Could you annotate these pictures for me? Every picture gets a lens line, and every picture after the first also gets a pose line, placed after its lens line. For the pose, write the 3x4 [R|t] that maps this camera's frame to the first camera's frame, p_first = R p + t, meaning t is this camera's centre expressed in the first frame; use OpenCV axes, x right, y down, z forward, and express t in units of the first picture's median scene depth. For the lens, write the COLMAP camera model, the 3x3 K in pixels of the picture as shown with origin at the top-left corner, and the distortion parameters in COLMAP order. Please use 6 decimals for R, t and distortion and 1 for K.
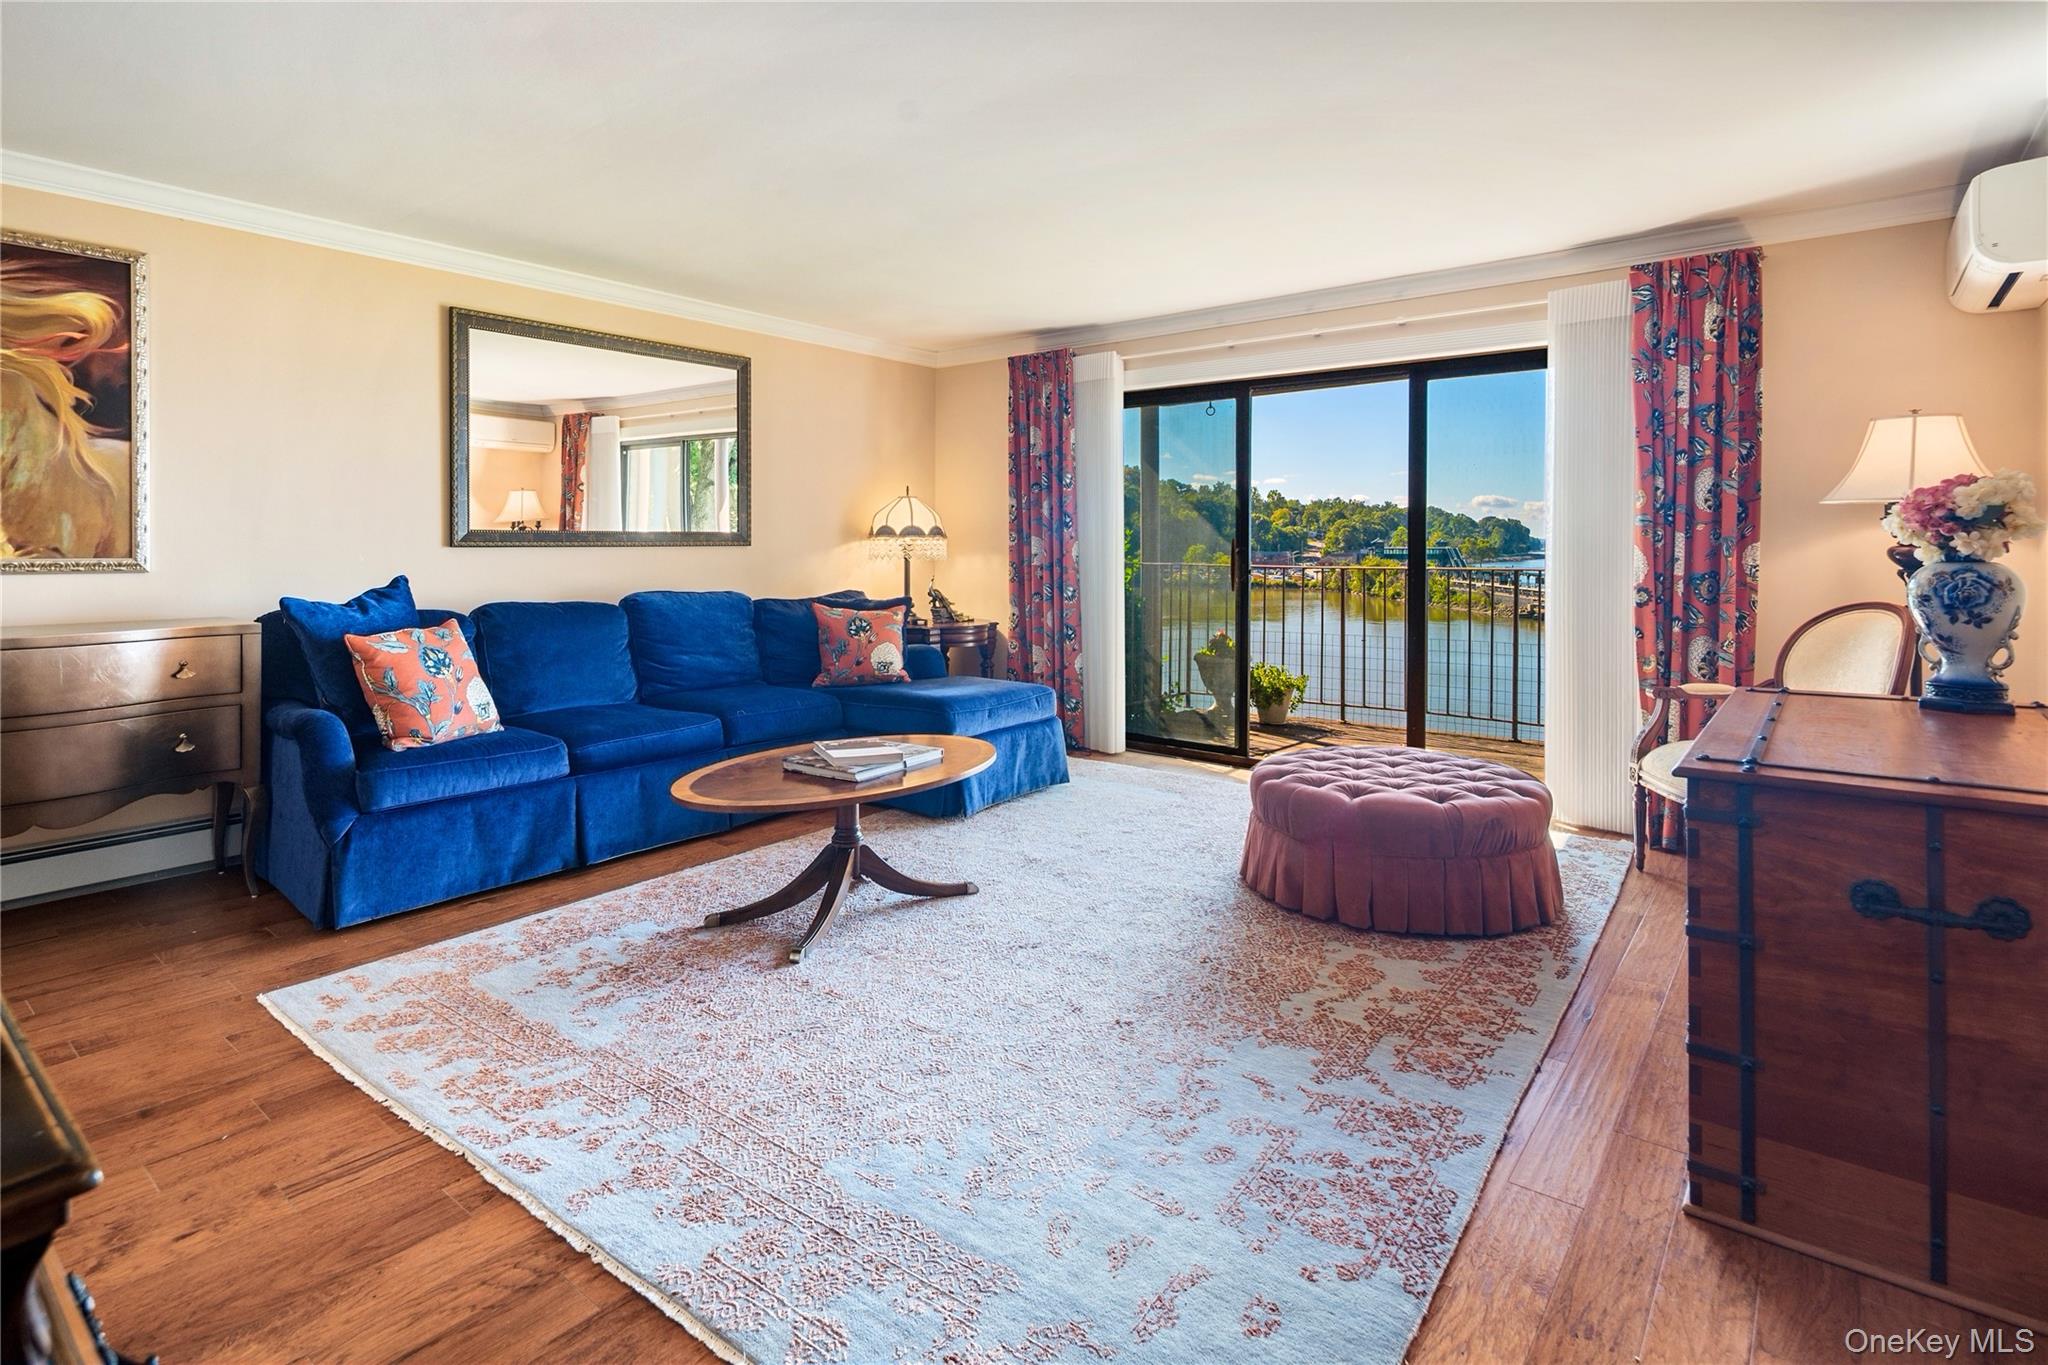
lens RADIAL K [[1025.0, 0, 1017.7], [0, 1025.0, 556.3], [0, 0, 1]] dist [0.009624, -0.002670]
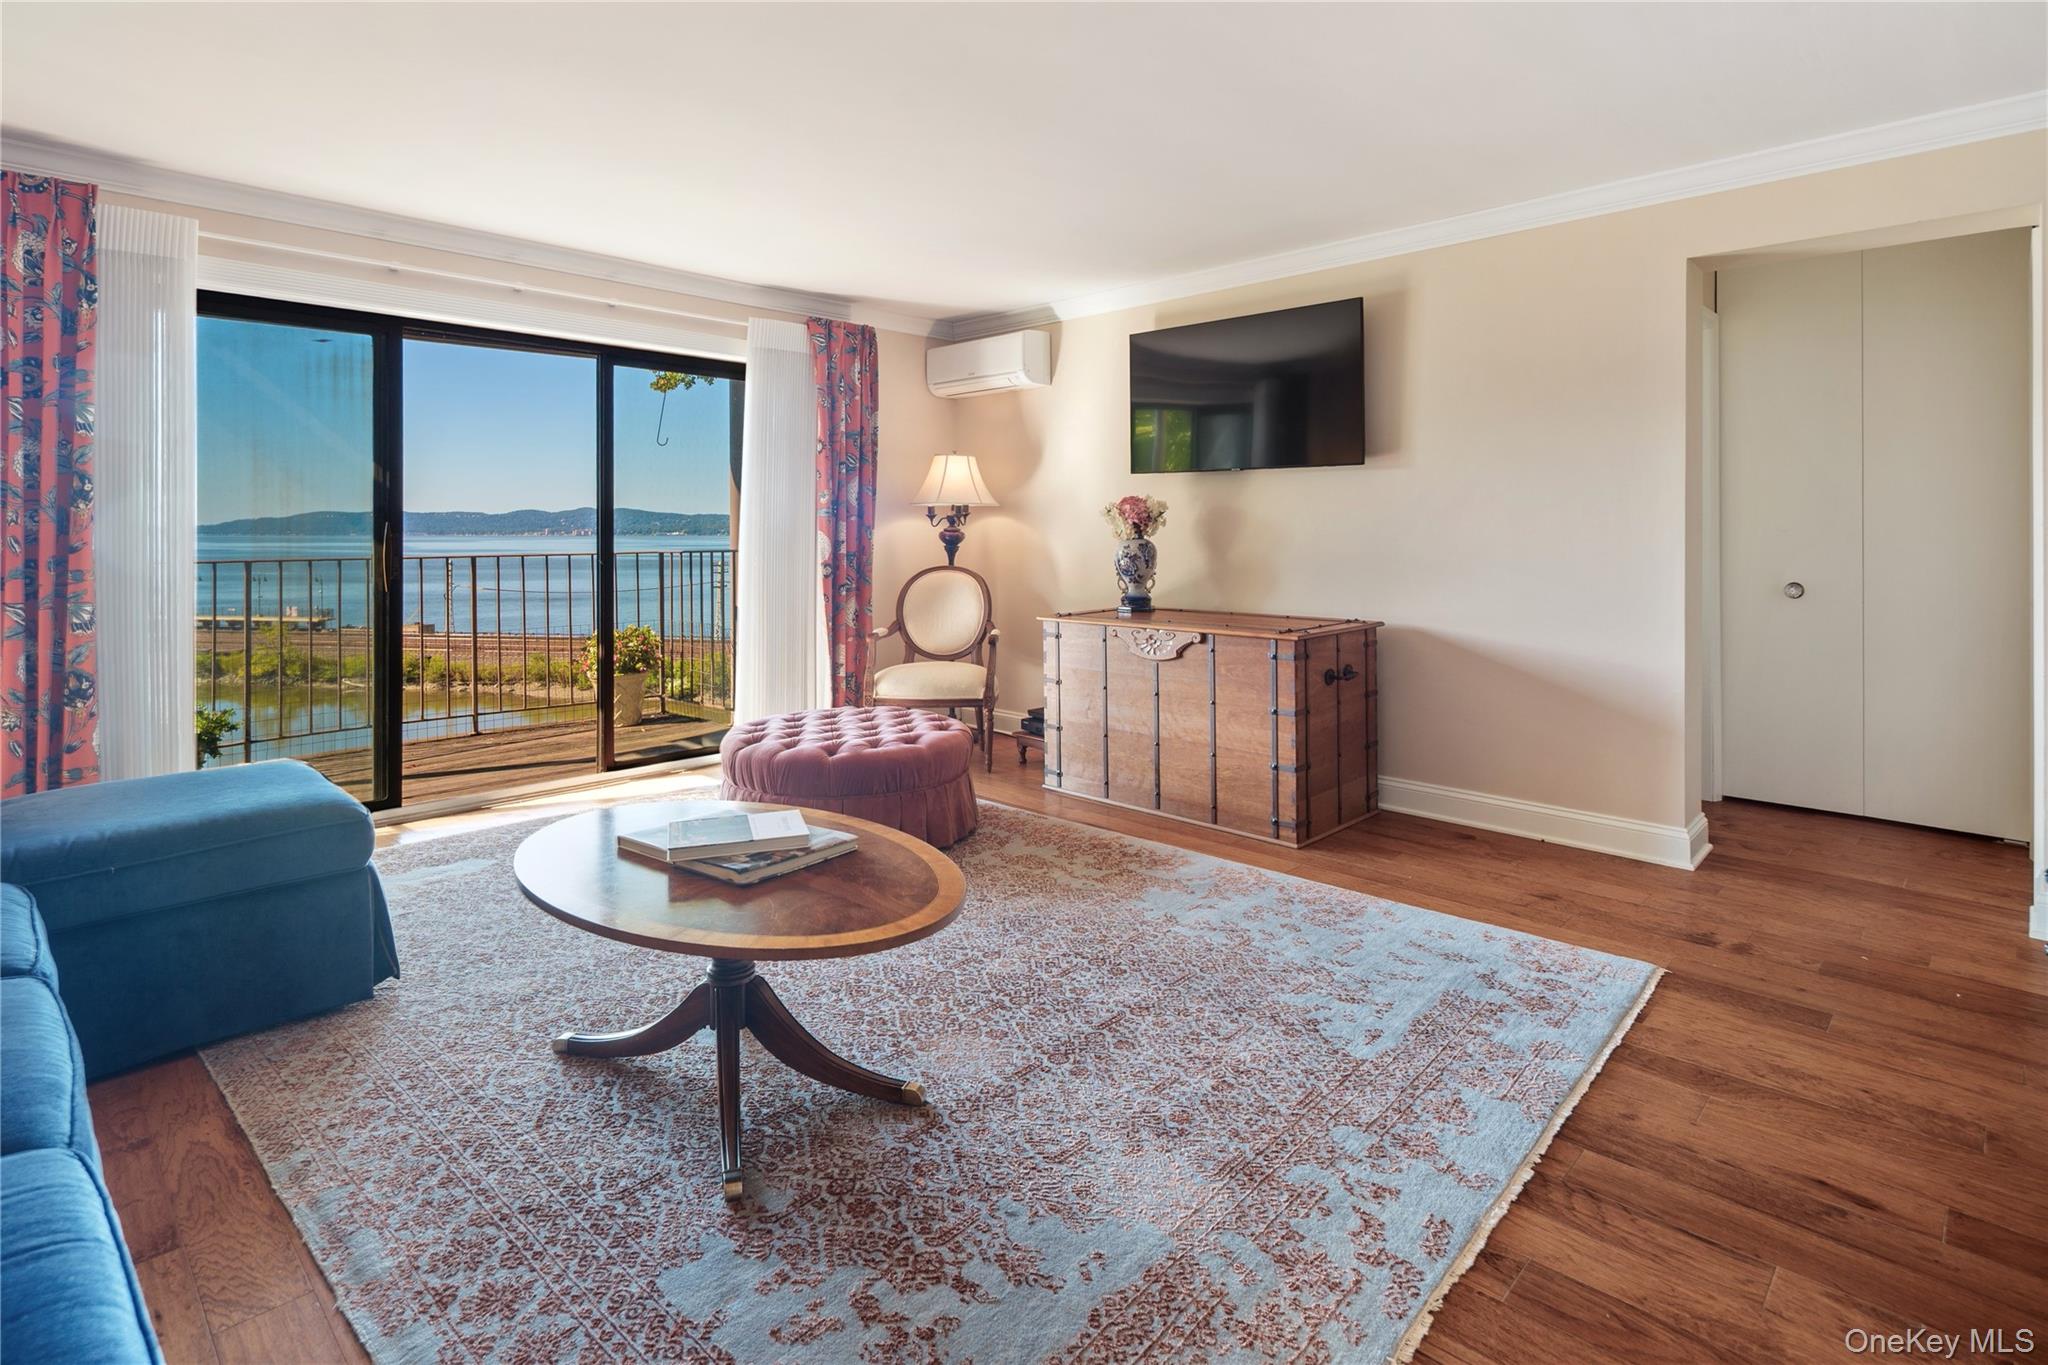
lens RADIAL K [[1025.0, 0, 1017.7], [0, 1025.0, 556.3], [0, 0, 1]] dist [0.009624, -0.002670]
pose [[0.092108, -0.024282, 0.995453, -0.689051], [0.012102, 0.999656, 0.023264, -0.007007], [-0.995676, 0.009904, 0.092370, 0.637986]]
